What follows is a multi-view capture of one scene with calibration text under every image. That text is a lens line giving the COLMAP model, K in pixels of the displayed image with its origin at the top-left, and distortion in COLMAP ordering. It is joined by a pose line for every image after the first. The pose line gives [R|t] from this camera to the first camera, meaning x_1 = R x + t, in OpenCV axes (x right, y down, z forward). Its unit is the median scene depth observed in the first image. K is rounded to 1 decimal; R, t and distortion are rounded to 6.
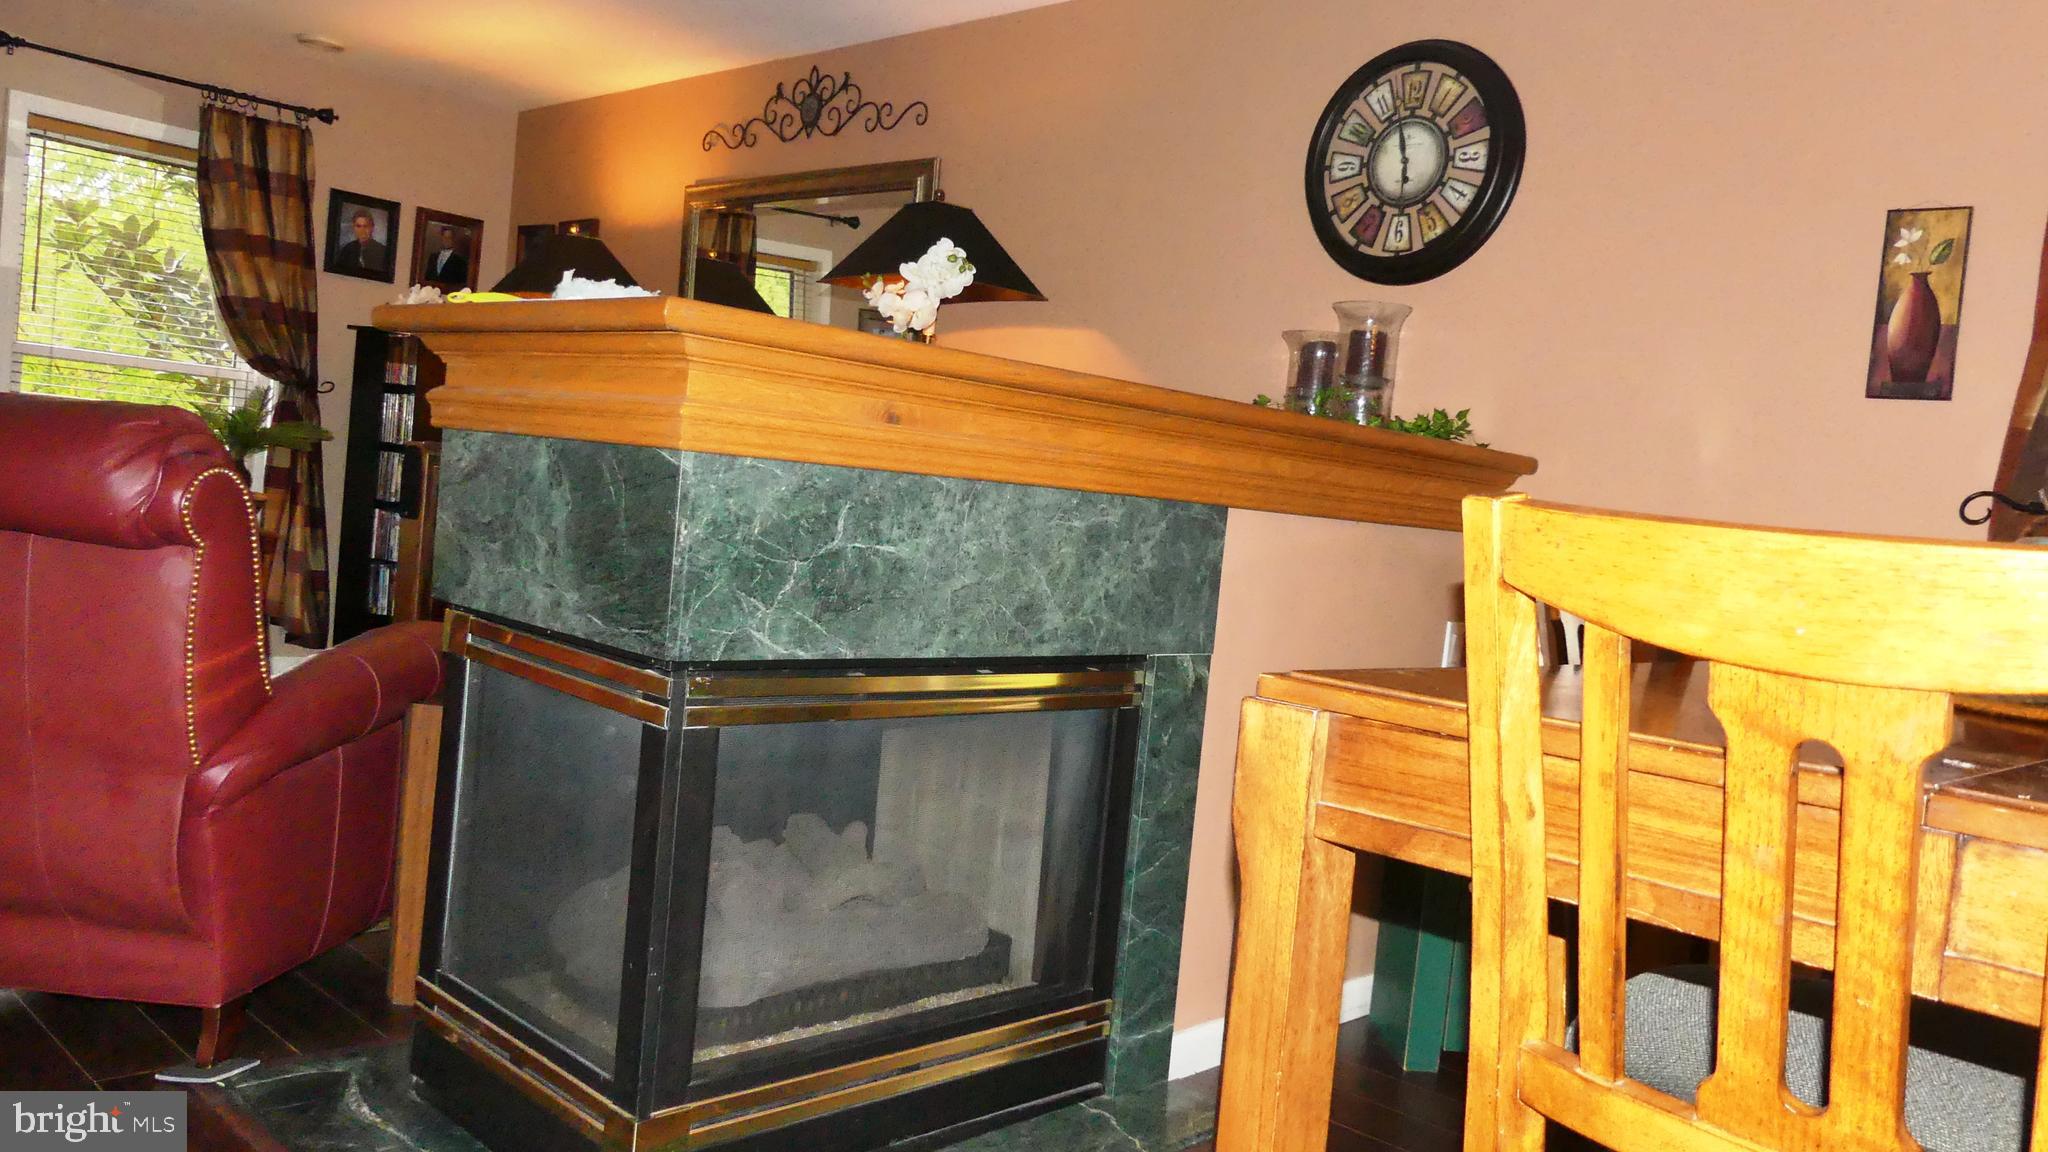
lens RADIAL K [[1532.8, 0, 1041.2], [0, 1532.8, 585.7], [0, 0, 1]] dist [-0.018200, 0.000022]
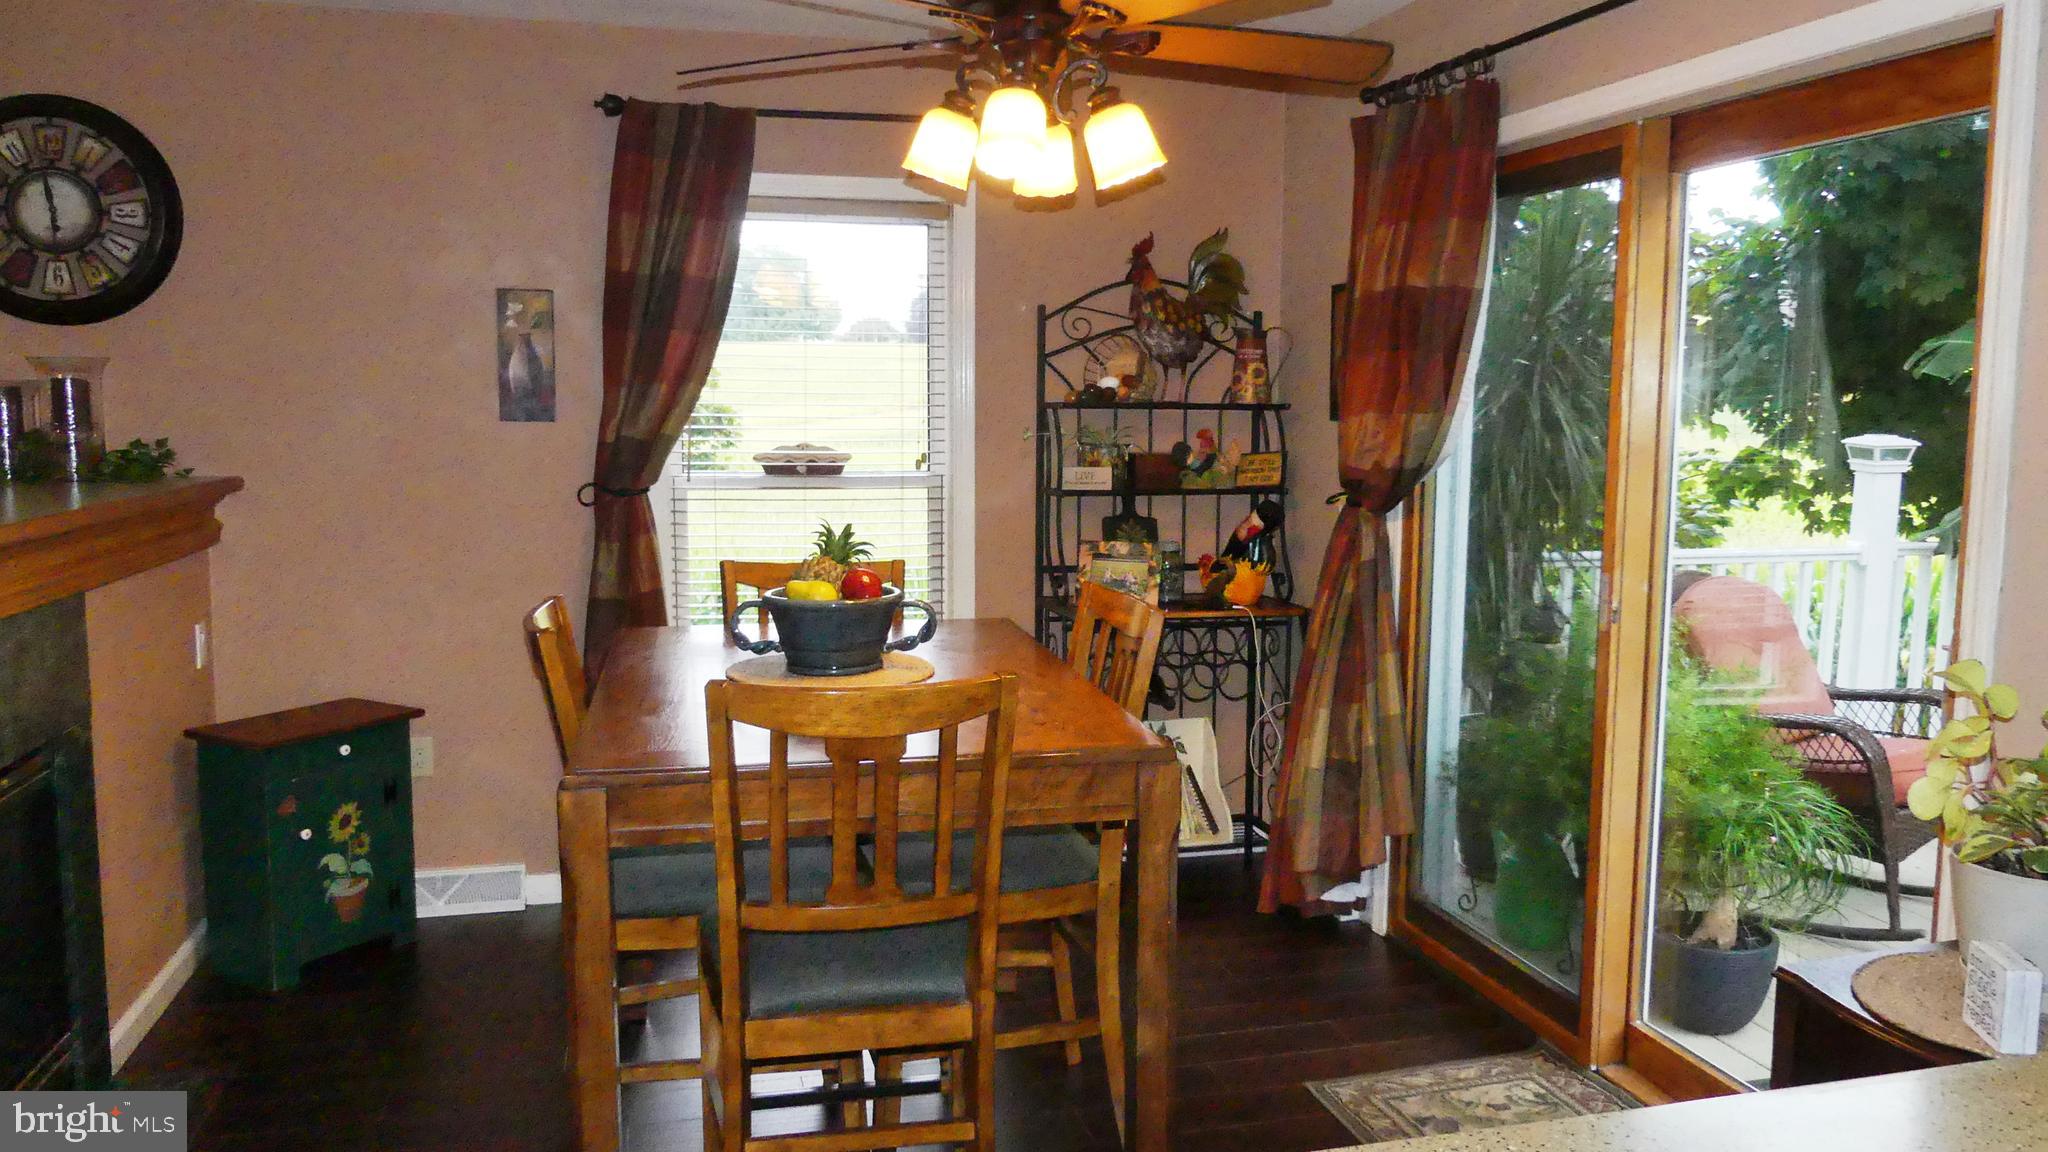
lens RADIAL K [[1647.3, 0, 1027.1], [0, 1647.3, 563.9], [0, 0, 1]] dist [0.019488, 0.011459]
pose [[0.550933, -0.185207, 0.813739, -0.386064], [0.091108, 0.982584, 0.161952, -0.162364], [-0.829561, -0.015087, 0.558212, -0.225745]]
